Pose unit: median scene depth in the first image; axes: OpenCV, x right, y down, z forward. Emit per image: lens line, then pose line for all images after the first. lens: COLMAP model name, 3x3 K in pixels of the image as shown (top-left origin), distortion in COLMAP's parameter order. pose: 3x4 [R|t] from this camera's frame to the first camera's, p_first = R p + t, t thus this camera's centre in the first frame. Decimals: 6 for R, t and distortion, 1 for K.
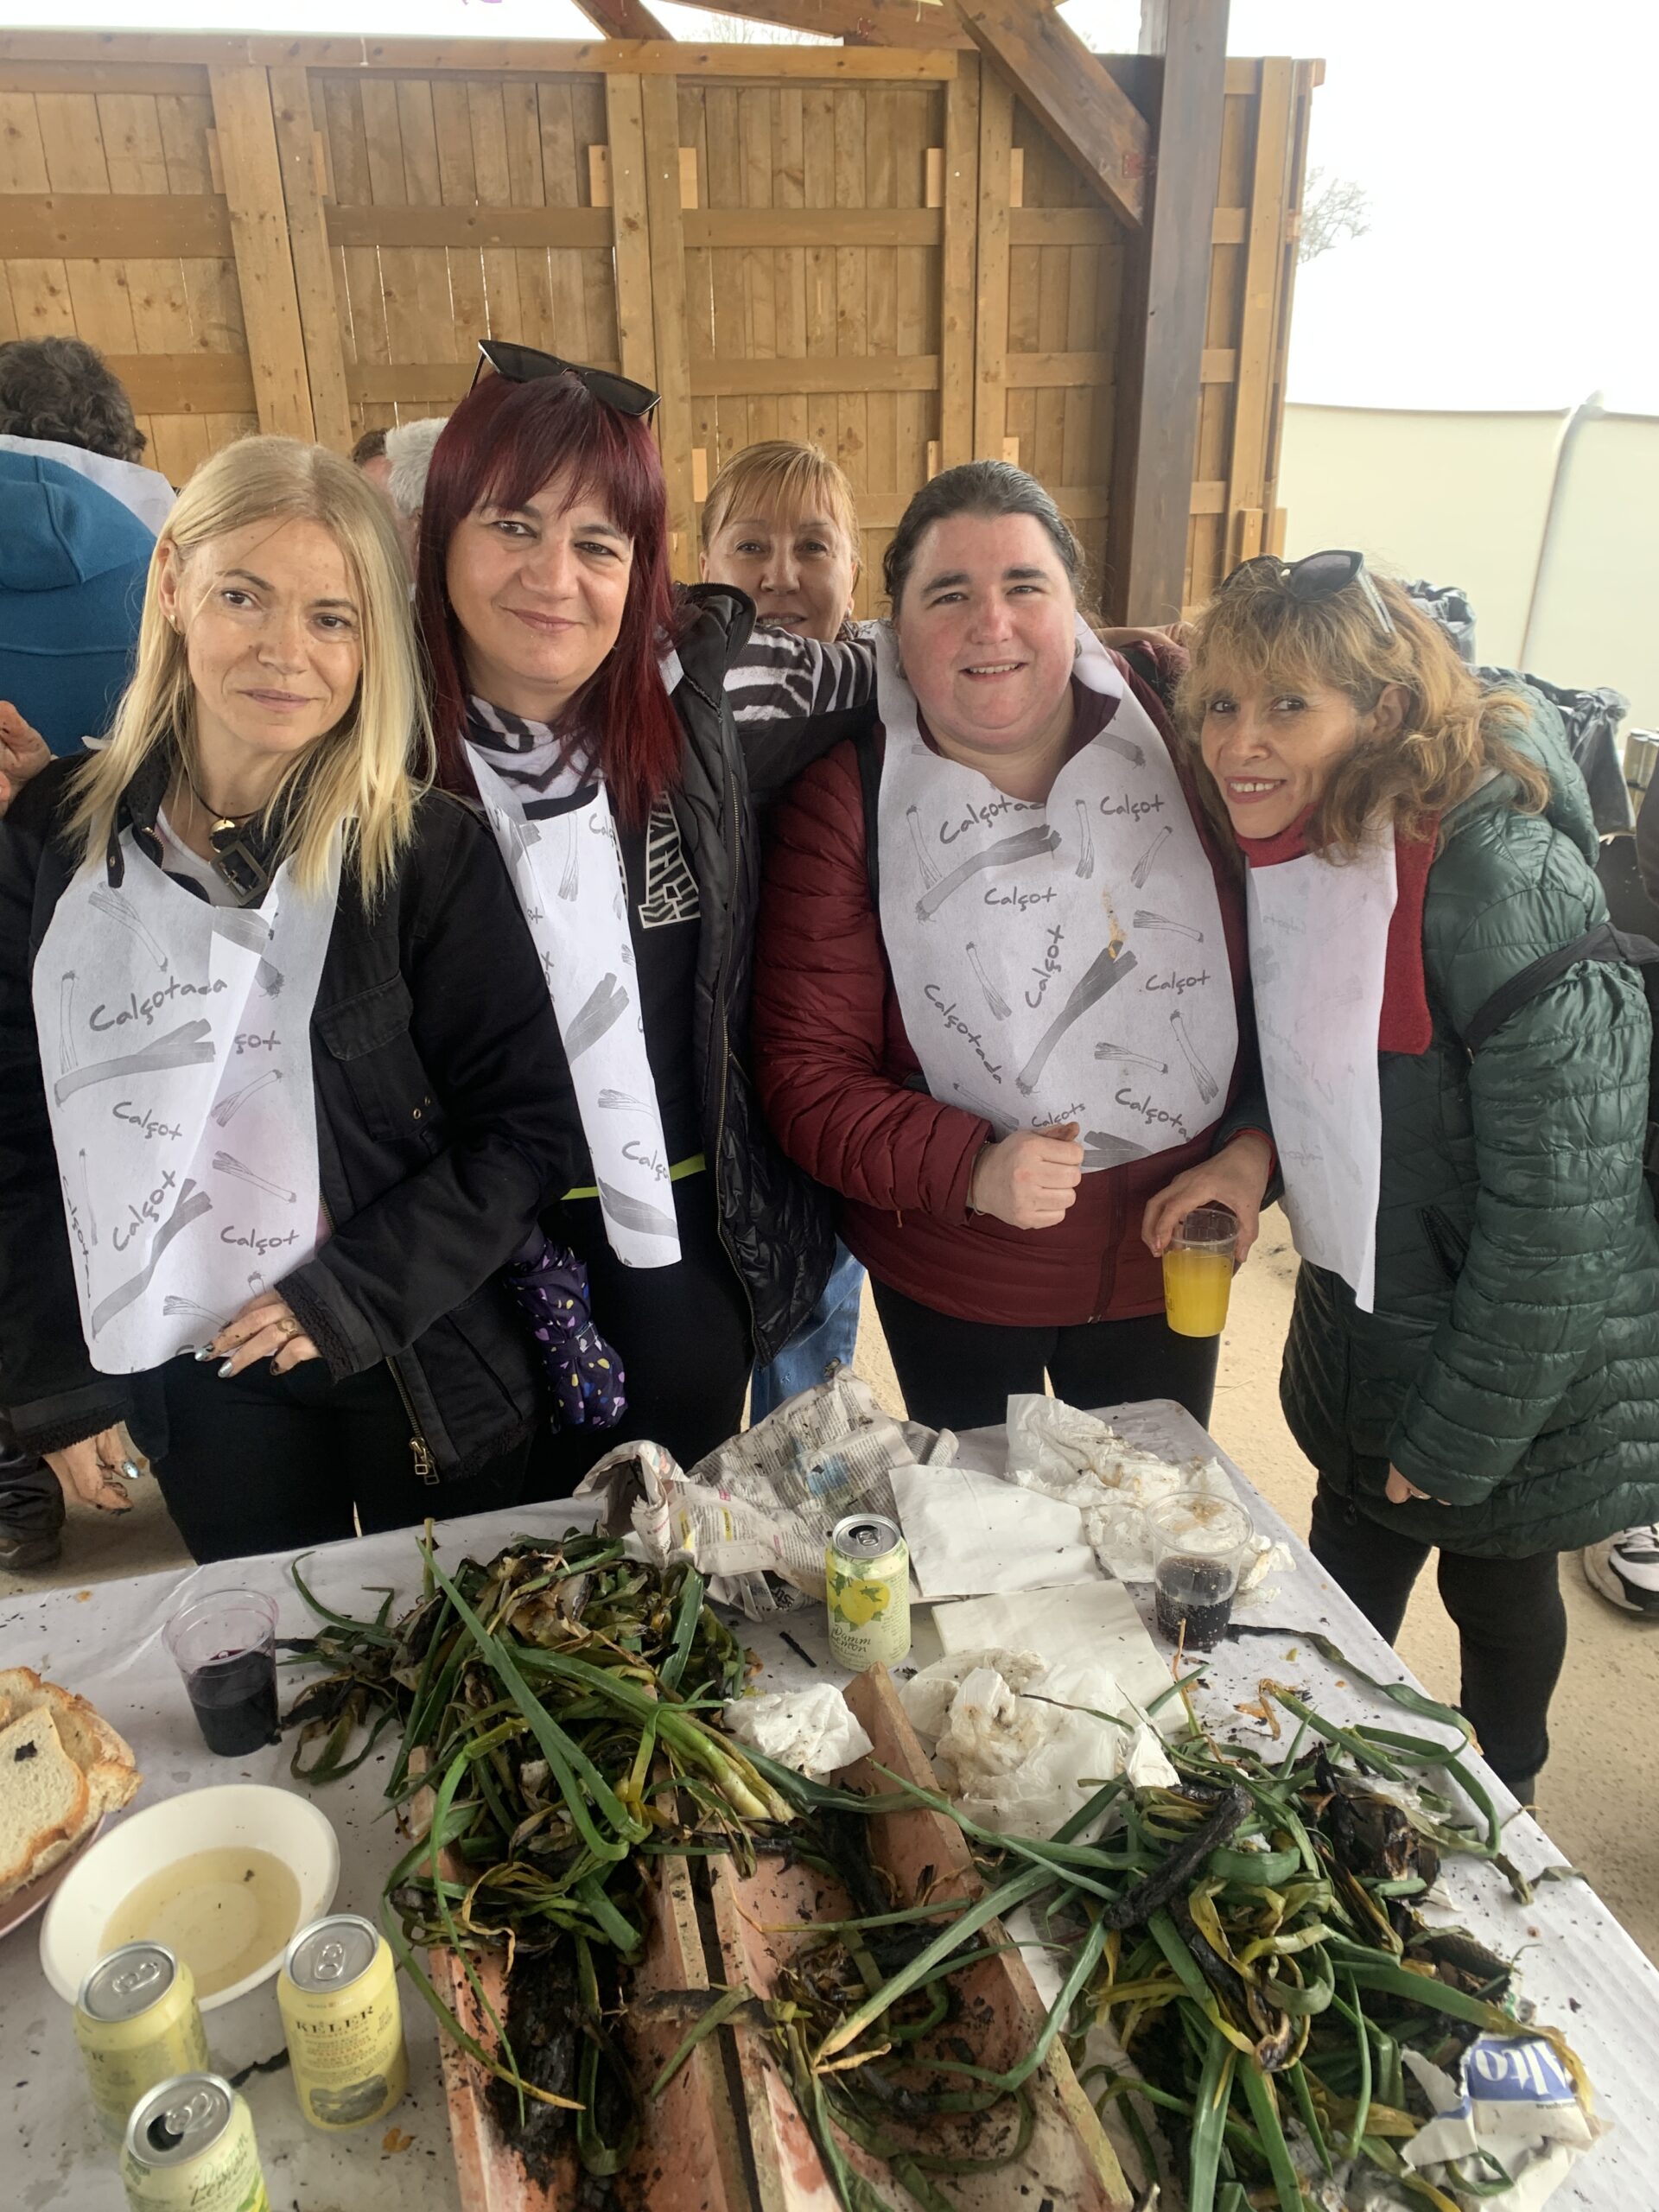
lens RADIAL K [[1695.9, 0, 829.5], [0, 1695.9, 1106.0], [0, 0, 1]] dist [0.007260, 0.006393]
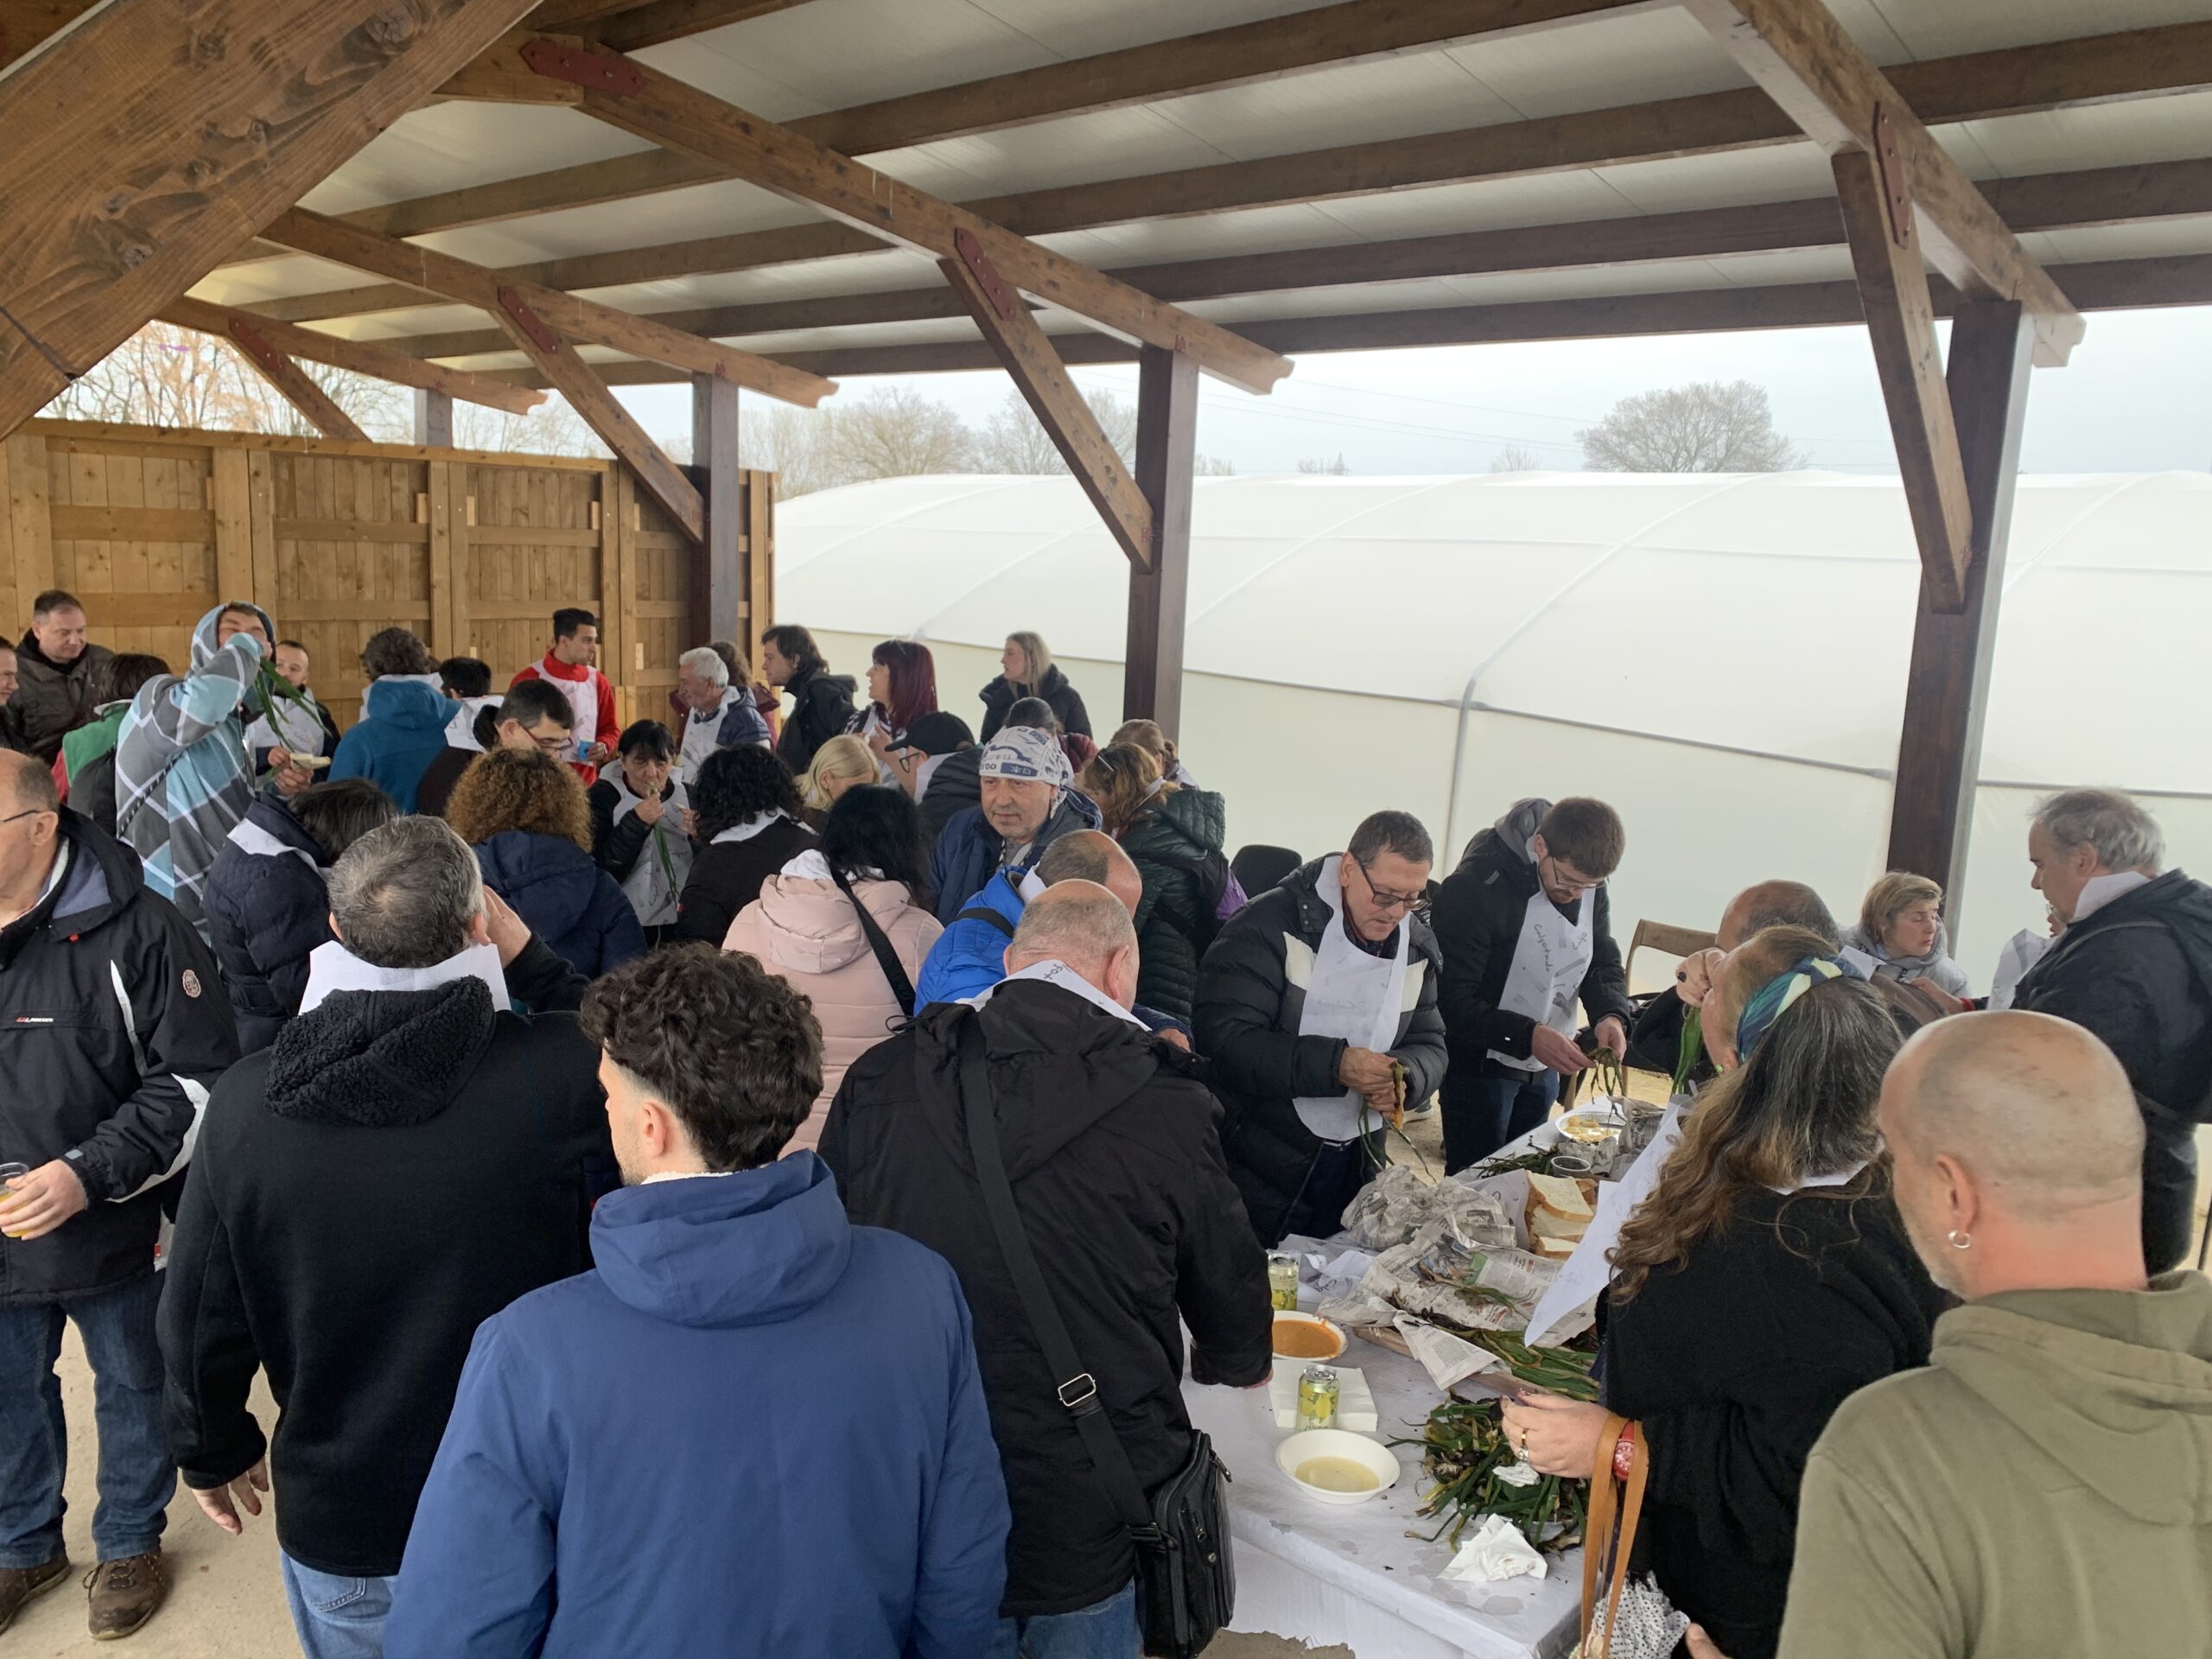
lens RADIAL K [[1695.9, 0, 1106.0], [0, 1695.9, 829.5], [0, 0, 1]] dist [0.007260, 0.006393]
pose [[0.841452, -0.045345, 0.538425, -0.506086], [0.172807, 0.966721, -0.188647, 0.258226], [-0.511953, 0.251781, 0.821286, -0.782710]]
